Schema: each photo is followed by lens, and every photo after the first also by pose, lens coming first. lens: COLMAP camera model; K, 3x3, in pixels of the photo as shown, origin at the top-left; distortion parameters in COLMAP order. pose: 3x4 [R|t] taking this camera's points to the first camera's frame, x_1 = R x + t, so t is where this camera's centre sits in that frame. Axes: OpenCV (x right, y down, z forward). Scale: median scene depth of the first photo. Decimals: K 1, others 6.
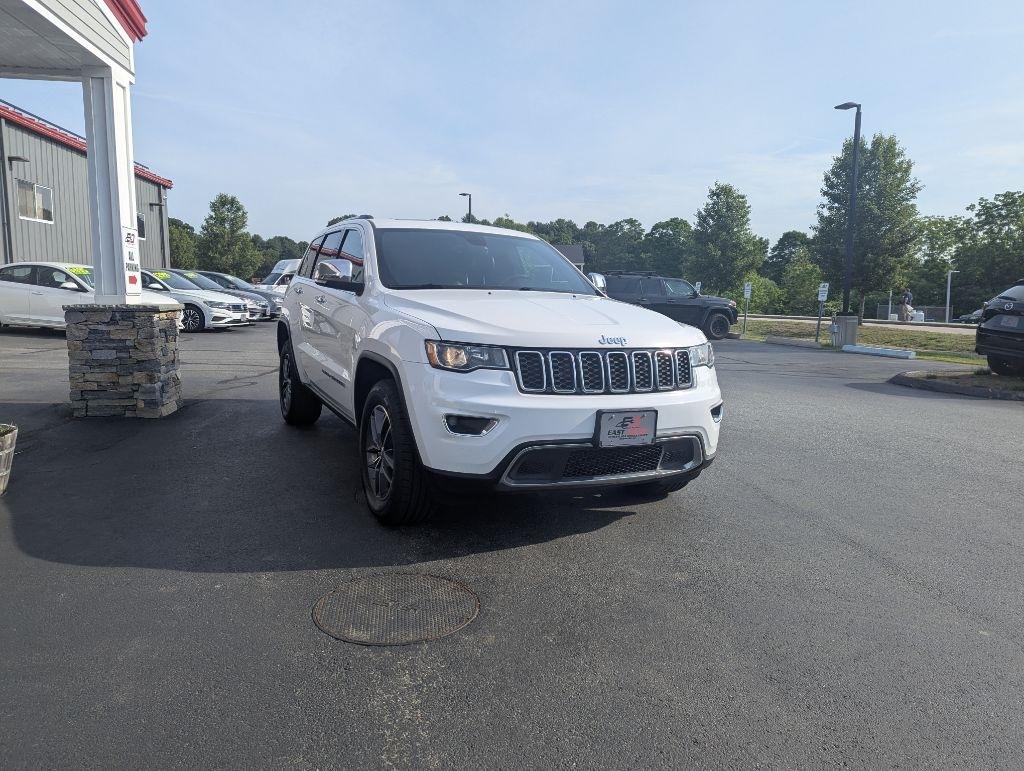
lens RADIAL K [[719.6, 0, 507.8], [0, 719.6, 362.3], [0, 0, 1]] dist [0.063608, -0.060541]
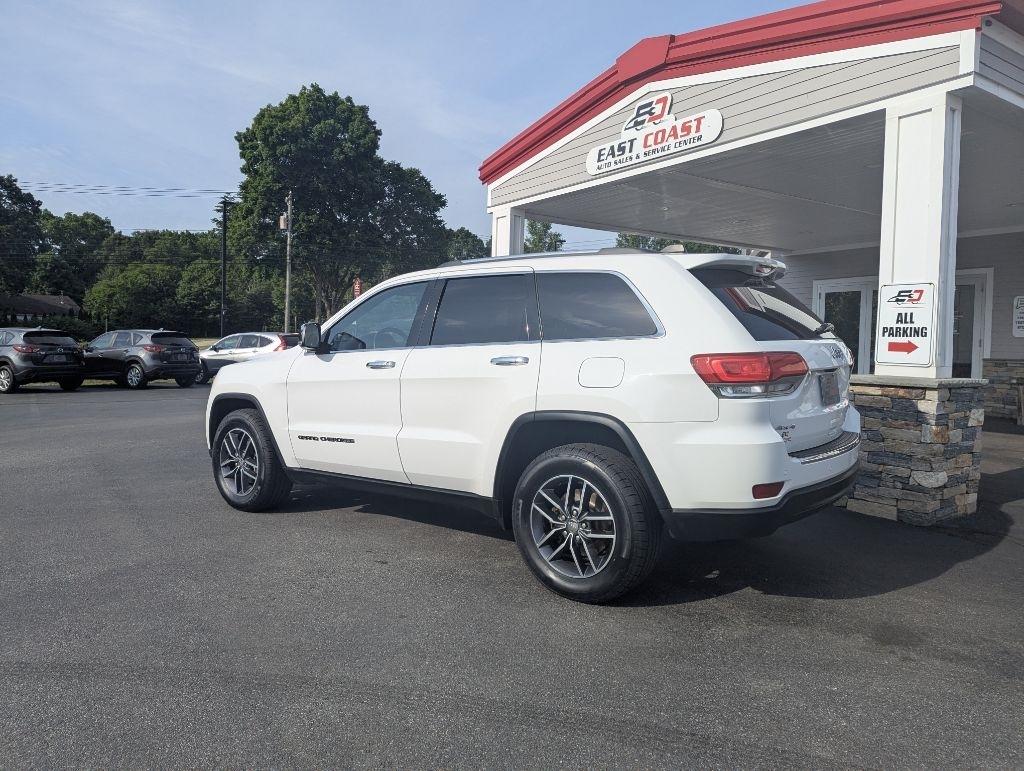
lens RADIAL K [[719.6, 0, 507.6], [0, 719.6, 364.3], [0, 0, 1]] dist [0.063608, -0.060541]
pose [[-0.900714, -0.015602, -0.434132, 0.231037], [-0.072572, 0.990715, 0.114964, -0.153255], [0.428307, 0.135055, -0.893484, 1.518049]]
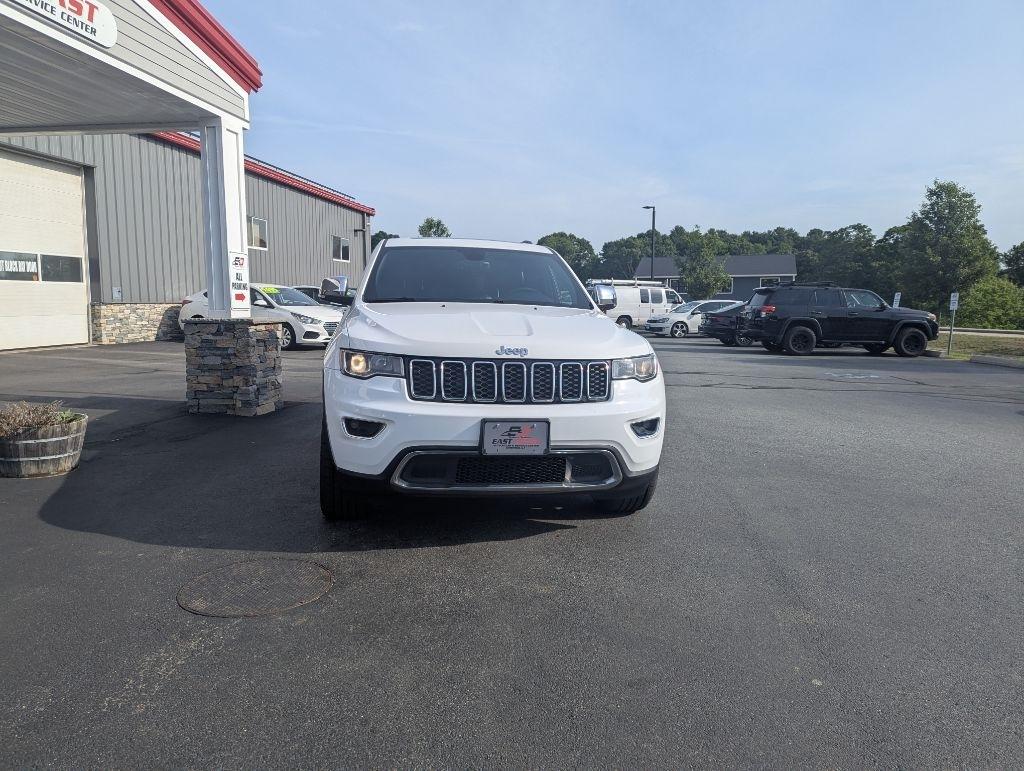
lens RADIAL K [[719.6, 0, 507.9], [0, 719.6, 362.4], [0, 0, 1]] dist [0.063608, -0.060541]
pose [[0.958778, 0.016185, -0.283695, 0.223107], [-0.021854, 0.999620, -0.016829, 0.001437], [0.283314, 0.022335, 0.958767, 0.012284]]
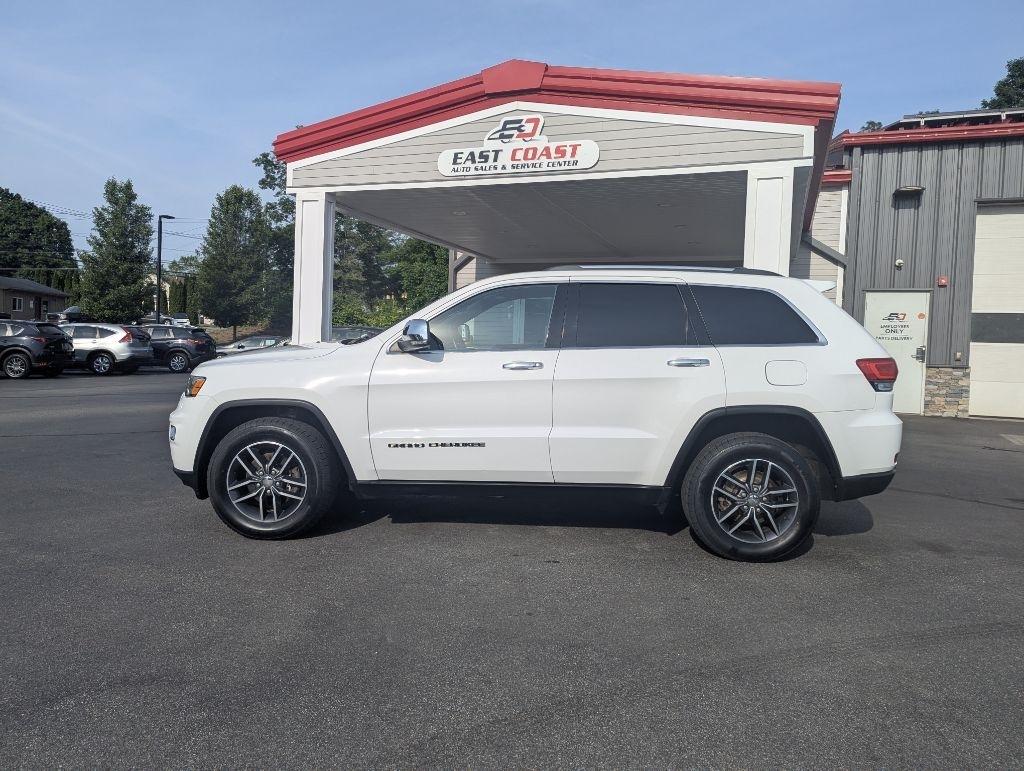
lens RADIAL K [[719.6, 0, 504.3], [0, 719.6, 366.6], [0, 0, 1]] dist [0.063608, -0.060541]
pose [[-0.490040, -0.005142, -0.871685, 0.621110], [-0.129046, 0.989392, 0.066710, -0.109418], [0.862095, 0.145178, -0.485505, 1.183829]]
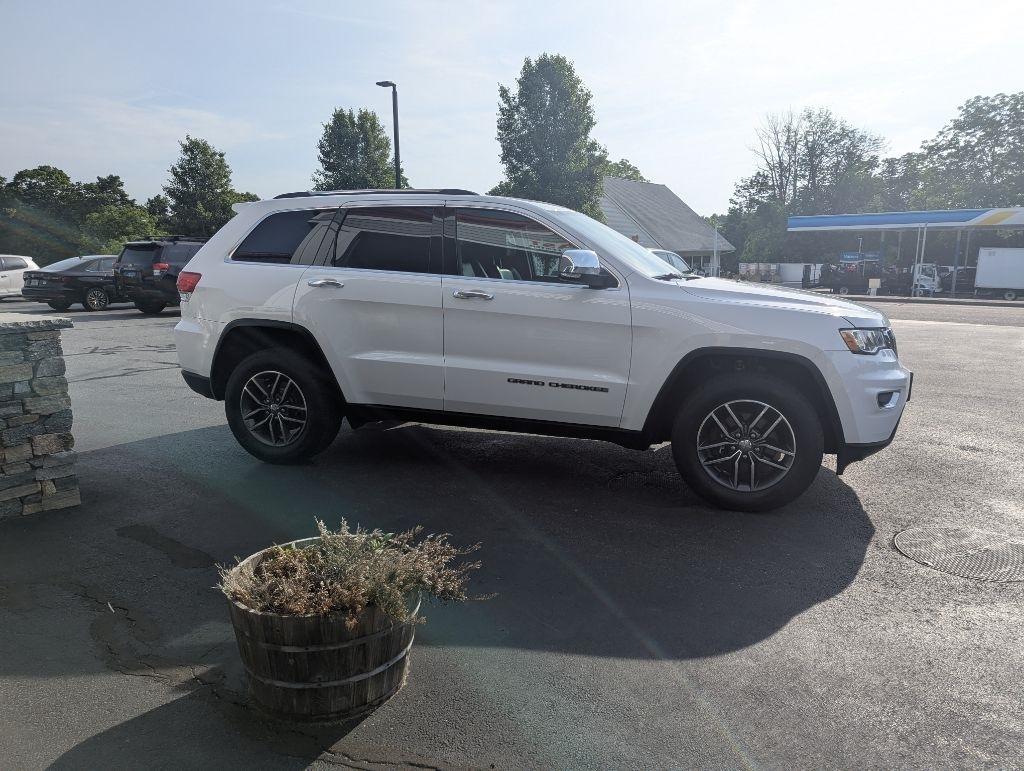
lens RADIAL K [[719.6, 0, 526.9], [0, 719.6, 376.7], [0, 0, 1]] dist [0.063608, -0.060541]
pose [[0.683041, -0.137390, 0.717341, -0.623990], [0.085458, 0.990436, 0.108322, -0.060270], [-0.725363, -0.012686, 0.688250, 0.299533]]
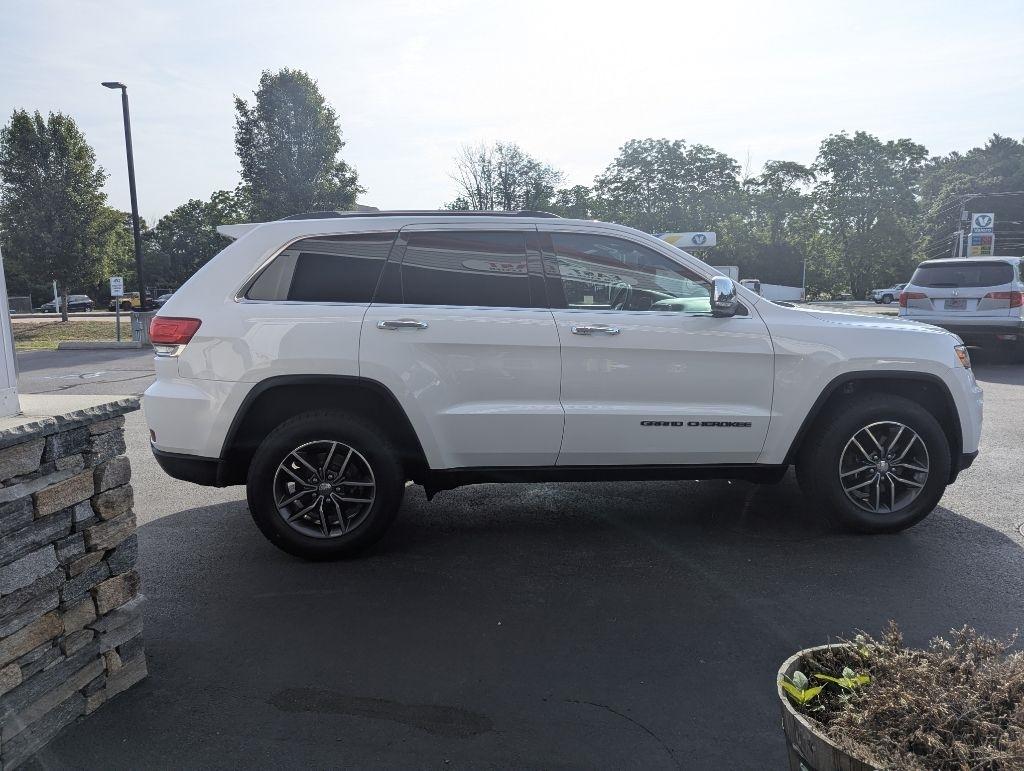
lens RADIAL K [[719.6, 0, 515.3], [0, 719.6, 355.2], [0, 0, 1]] dist [0.063608, -0.060541]
pose [[0.348949, -0.128392, 0.928305, -0.731810], [0.119620, 0.988570, 0.091762, -0.105891], [-0.929476, 0.079024, 0.360319, 0.626276]]
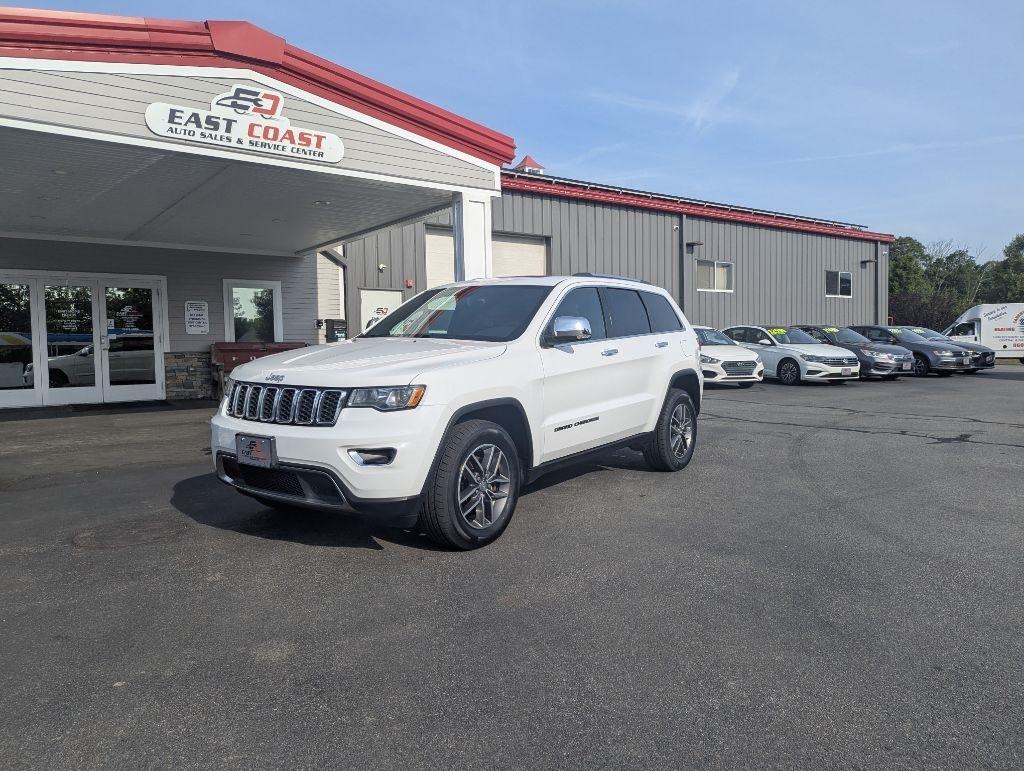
lens RADIAL K [[719.6, 0, 521.0], [0, 719.6, 379.2], [0, 0, 1]] dist [0.063608, -0.060541]
pose [[0.481304, 0.021086, -0.876300, 0.721283], [-0.069520, 0.997480, -0.014182, -0.020208], [0.873792, 0.067746, 0.481557, 0.404885]]
